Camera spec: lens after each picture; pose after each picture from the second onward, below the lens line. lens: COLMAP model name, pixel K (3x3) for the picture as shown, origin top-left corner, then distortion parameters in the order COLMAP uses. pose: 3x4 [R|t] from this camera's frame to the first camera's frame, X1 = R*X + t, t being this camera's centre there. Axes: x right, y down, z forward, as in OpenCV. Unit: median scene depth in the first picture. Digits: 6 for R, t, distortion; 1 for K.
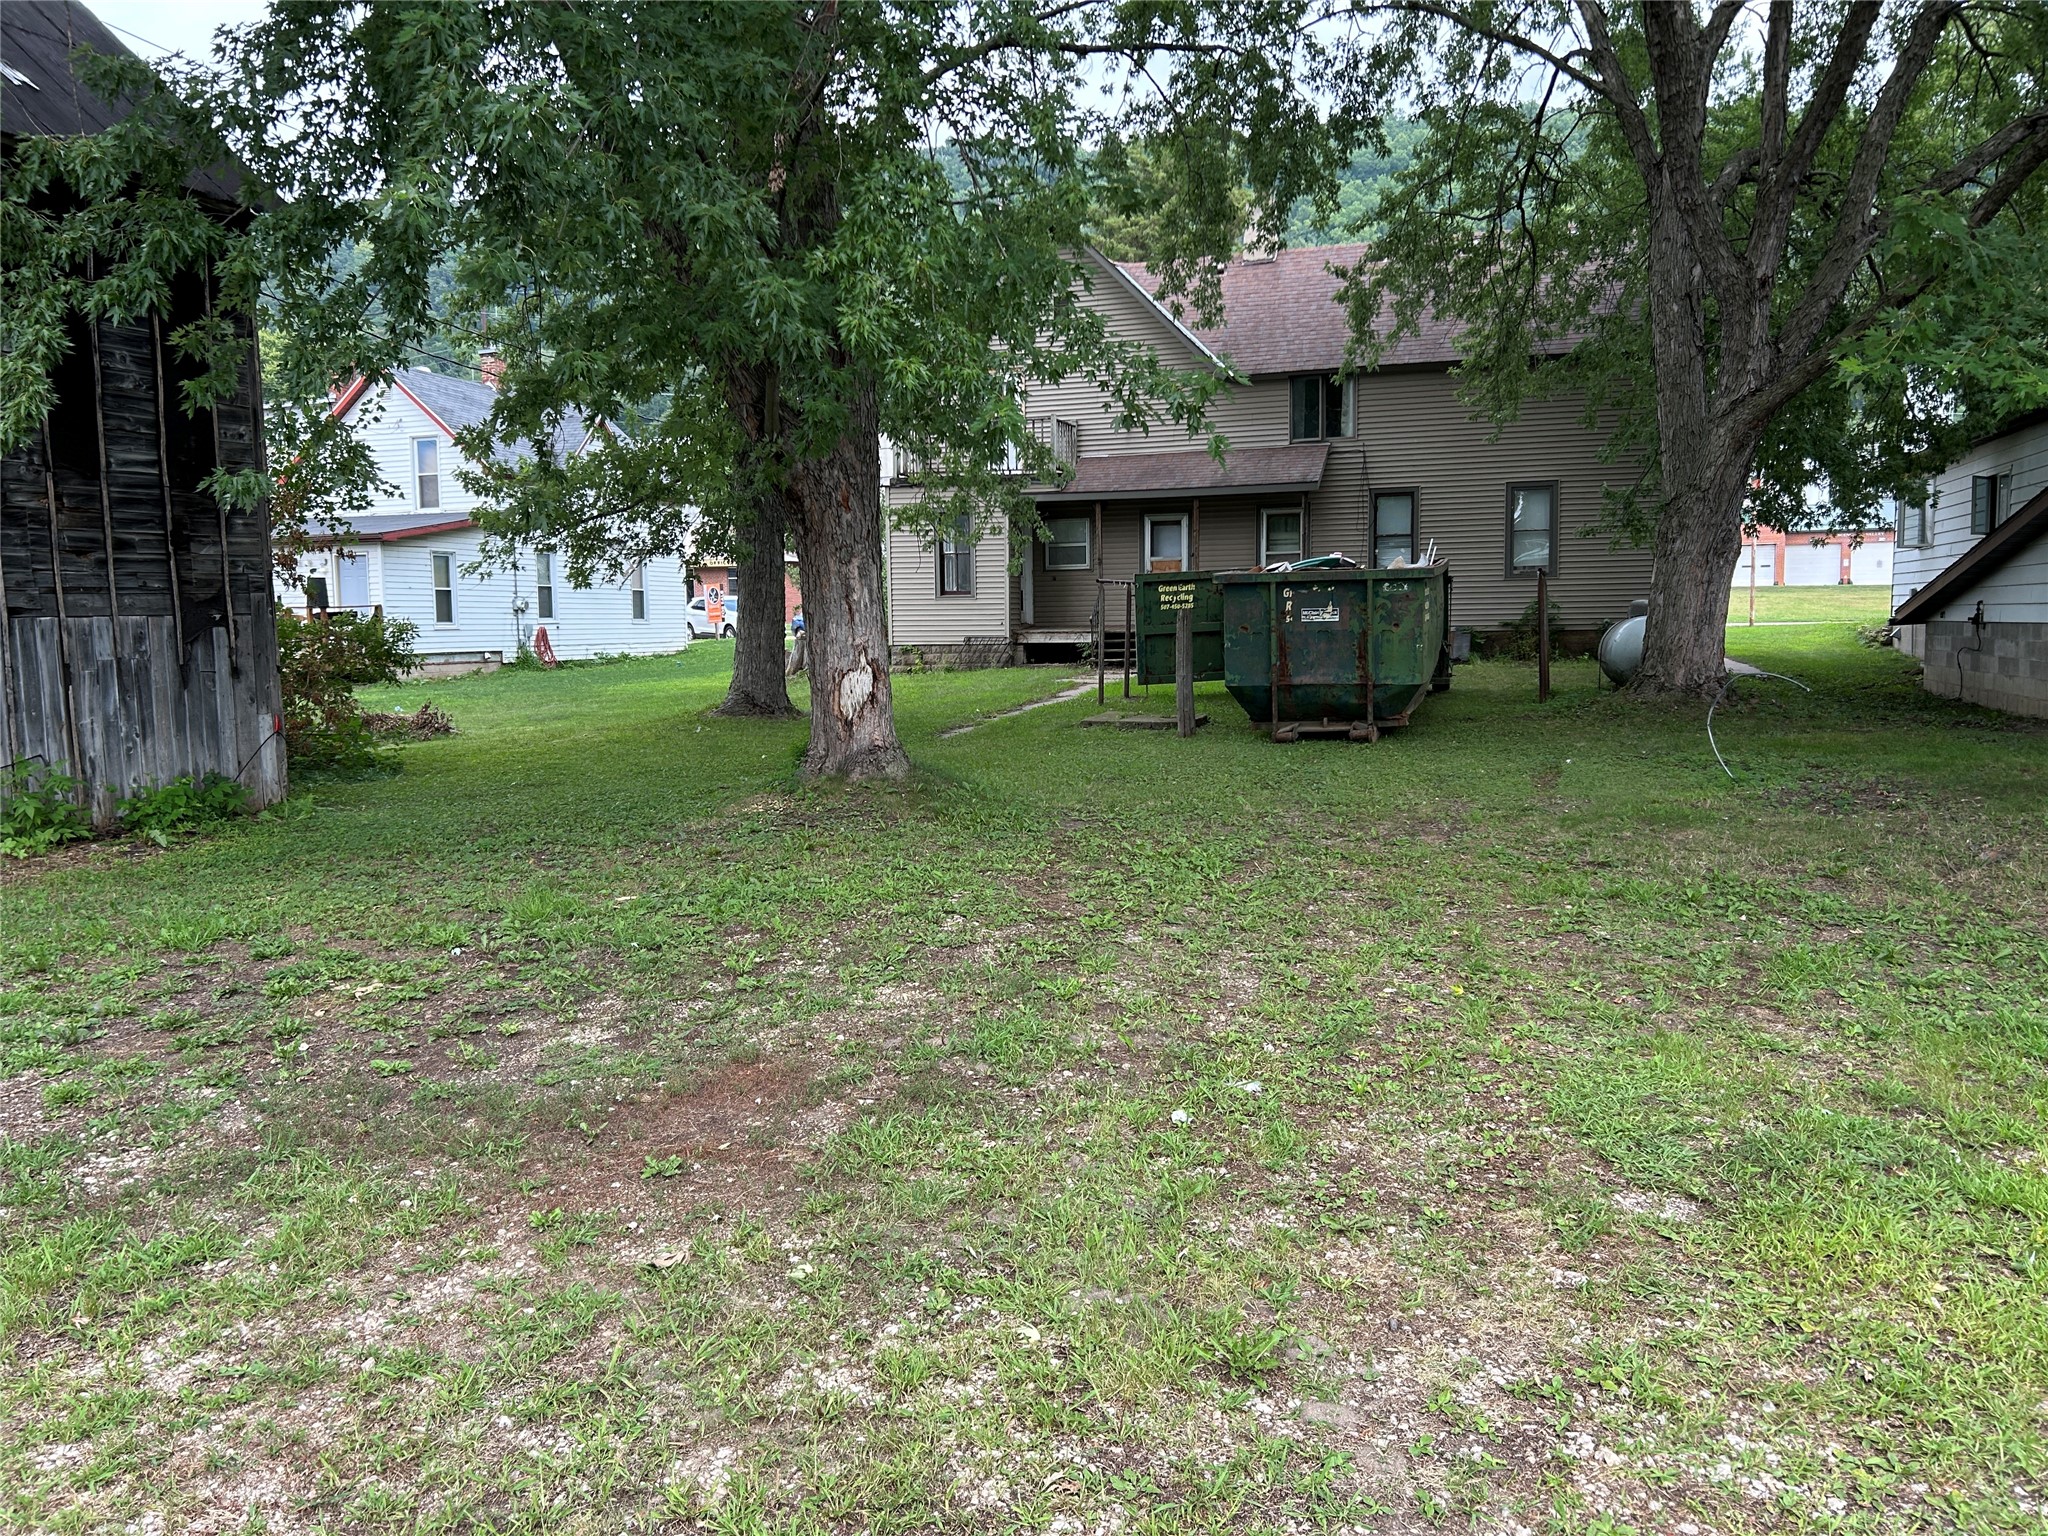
lens RADIAL K [[1526.9, 0, 1024.0], [0, 1526.9, 768.0], [0, 0, 1]] dist [0.046835, -0.001173]
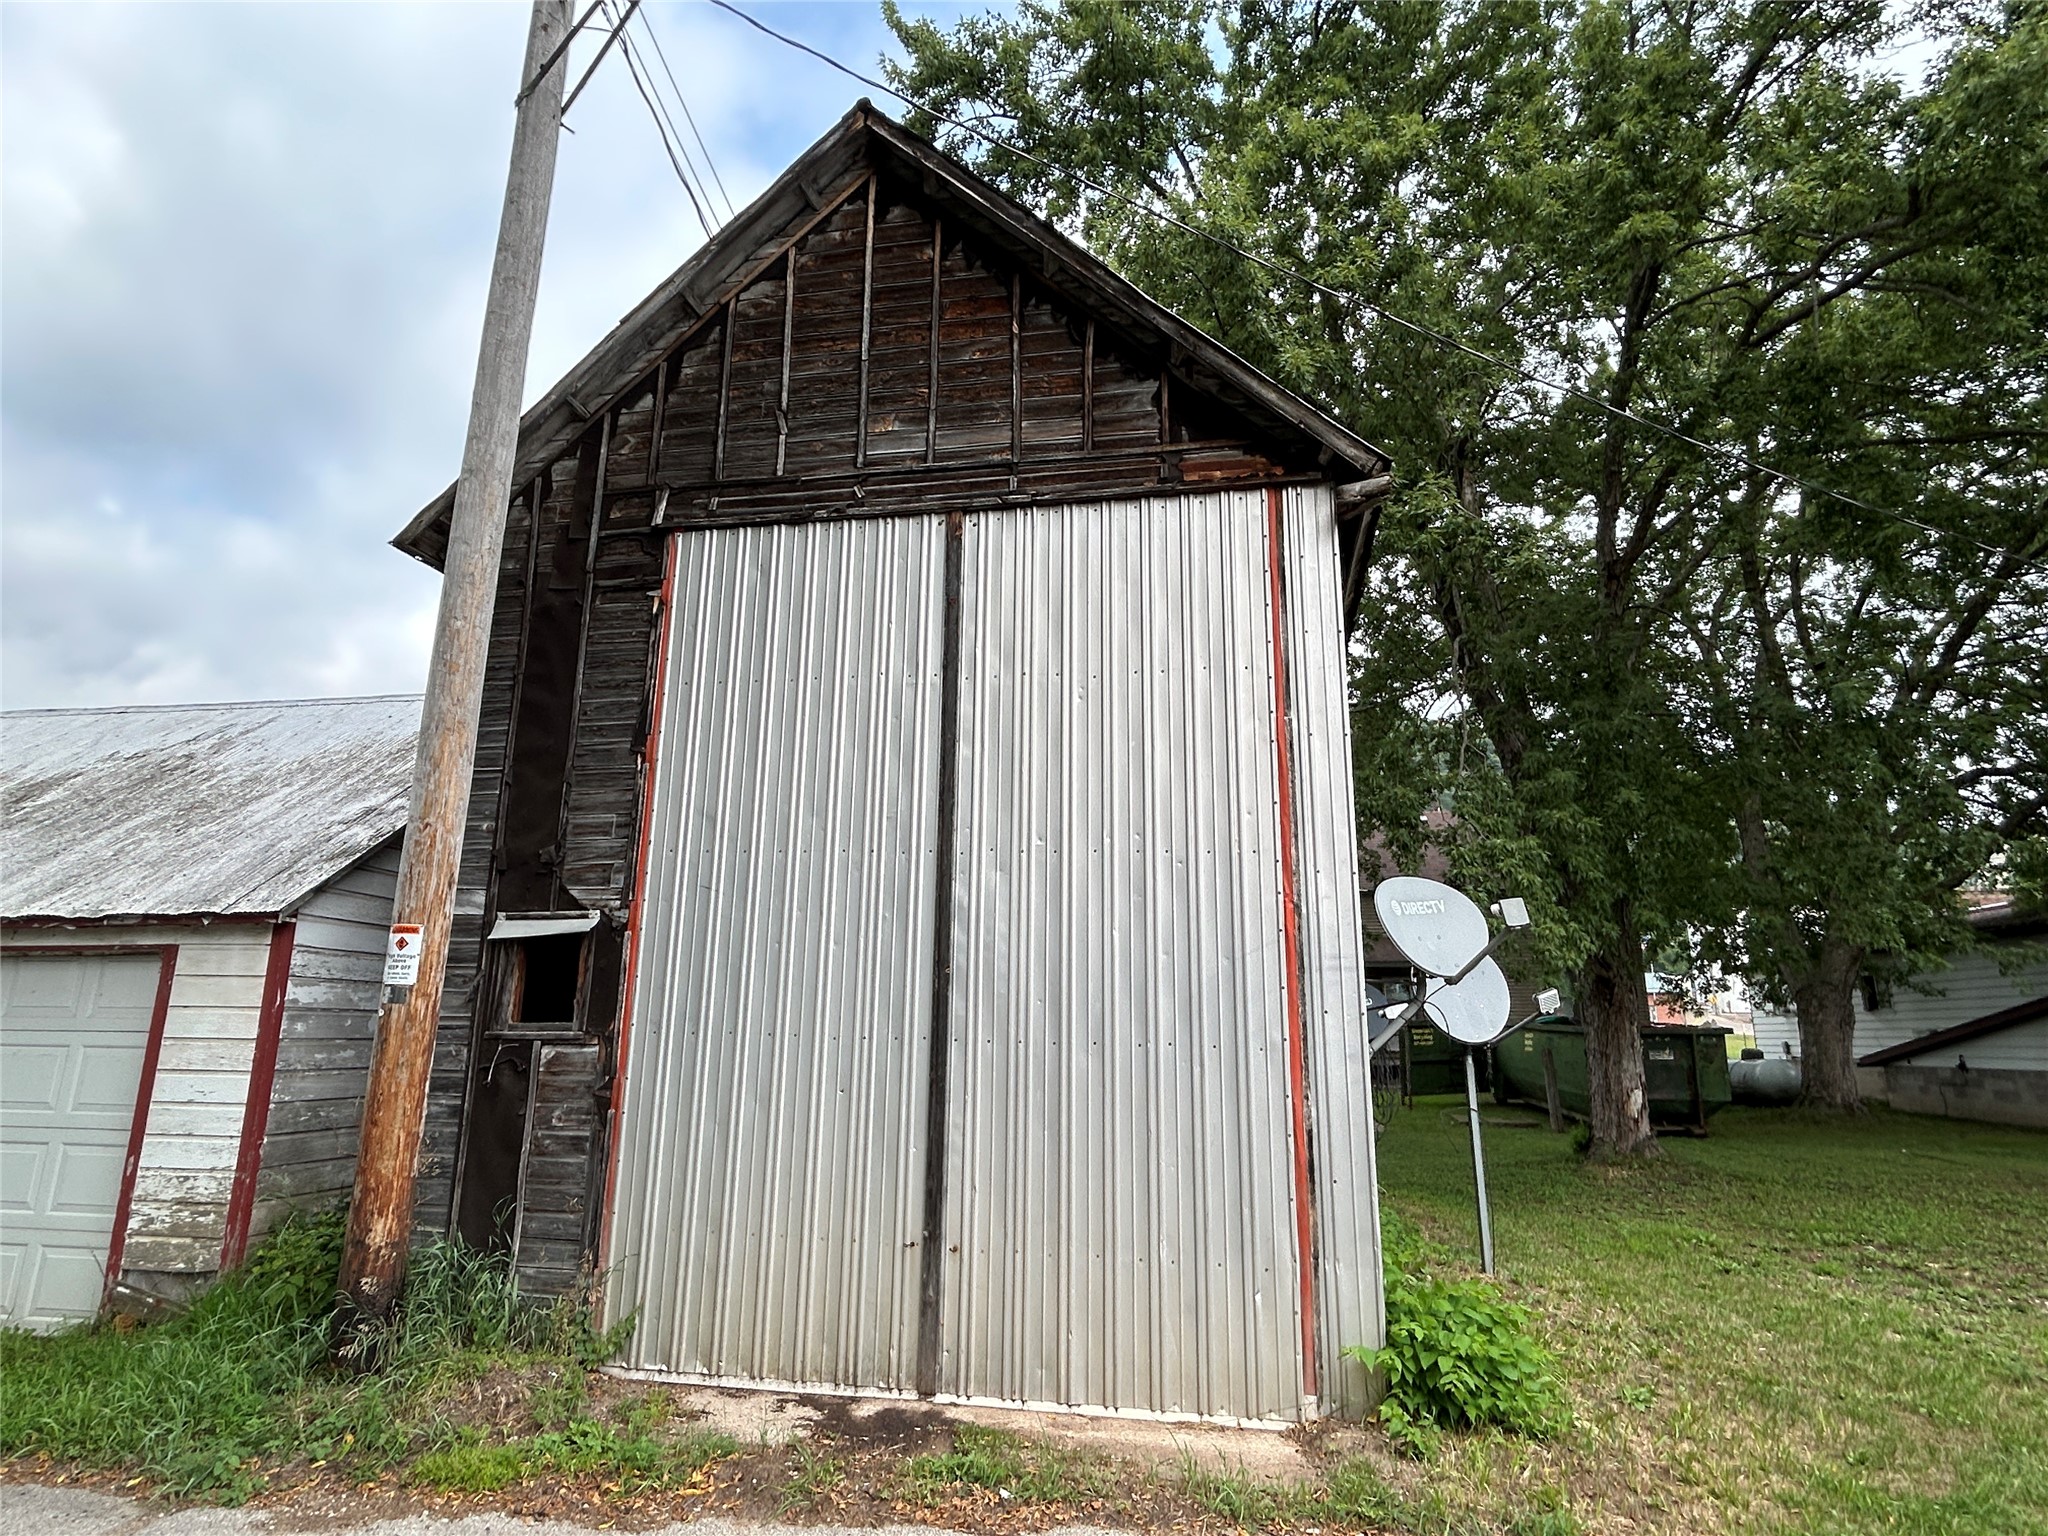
lens RADIAL K [[1148.1, 0, 1024.0], [0, 1148.1, 768.0], [0, 0, 1]] dist [-0.001676, 0.002920]
pose [[0.990224, 0.054596, 0.128358, -0.529669], [-0.010193, 0.946080, -0.323773, 0.010316], [-0.139114, 0.319299, 0.937388, -0.116768]]
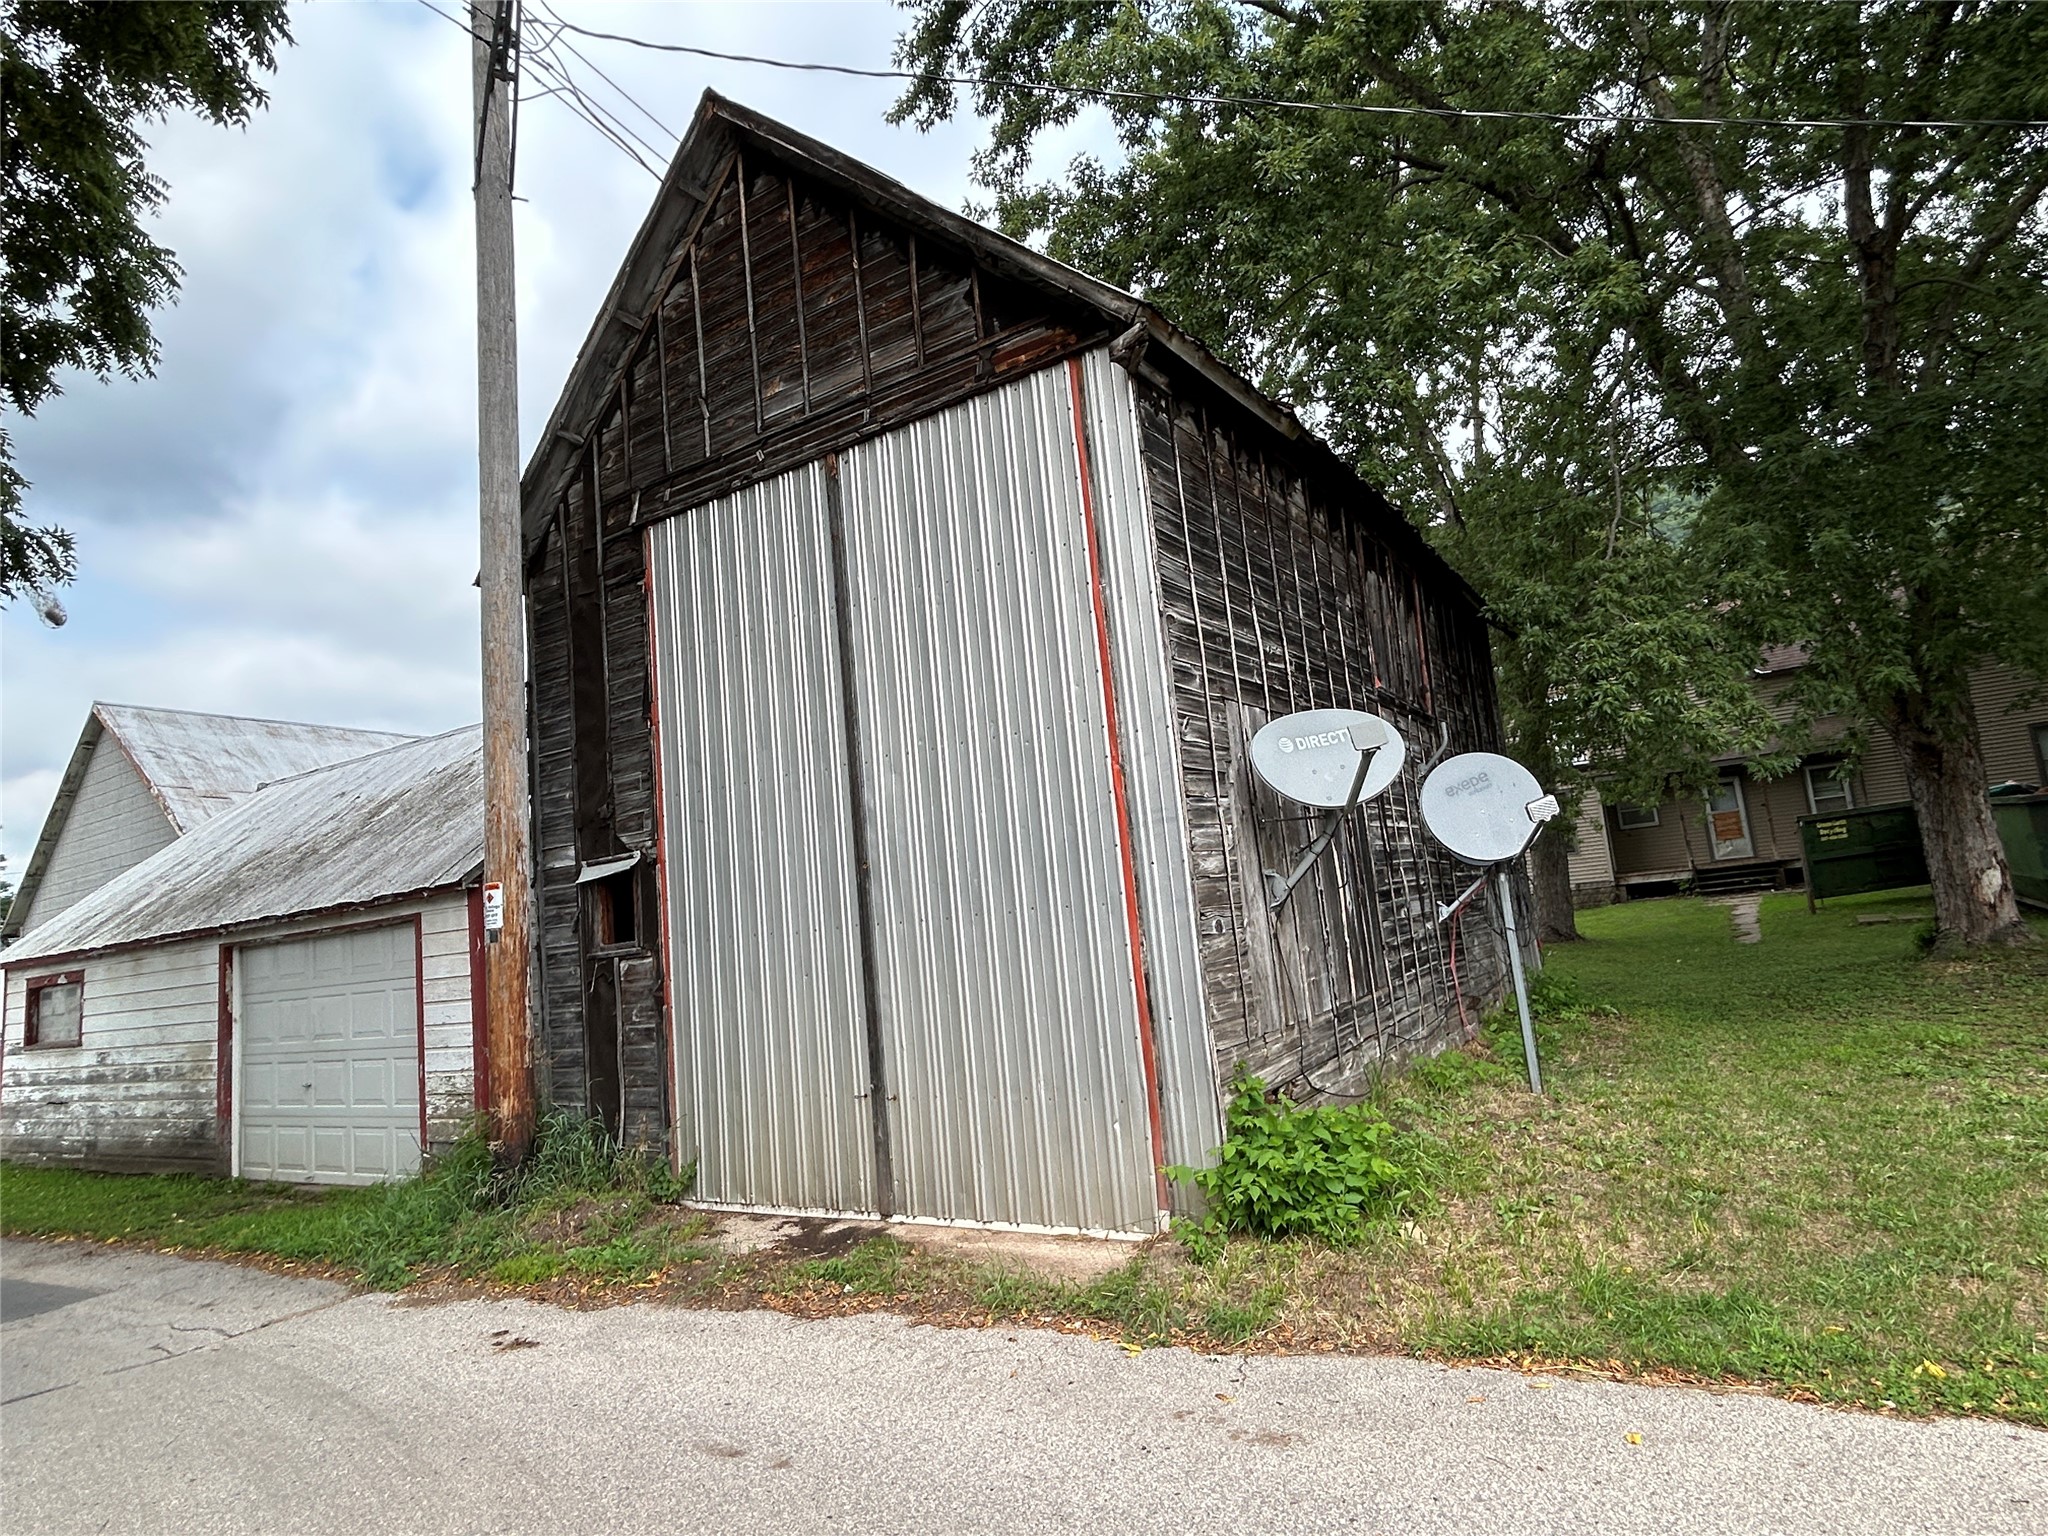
lens RADIAL K [[1148.1, 0, 1024.0], [0, 1148.1, 768.0], [0, 0, 1]] dist [-0.001676, 0.002920]
pose [[0.966960, -0.116585, -0.226708, -0.395817], [0.064498, 0.972249, -0.224883, 0.014775], [0.246635, 0.202830, 0.947645, -0.133756]]
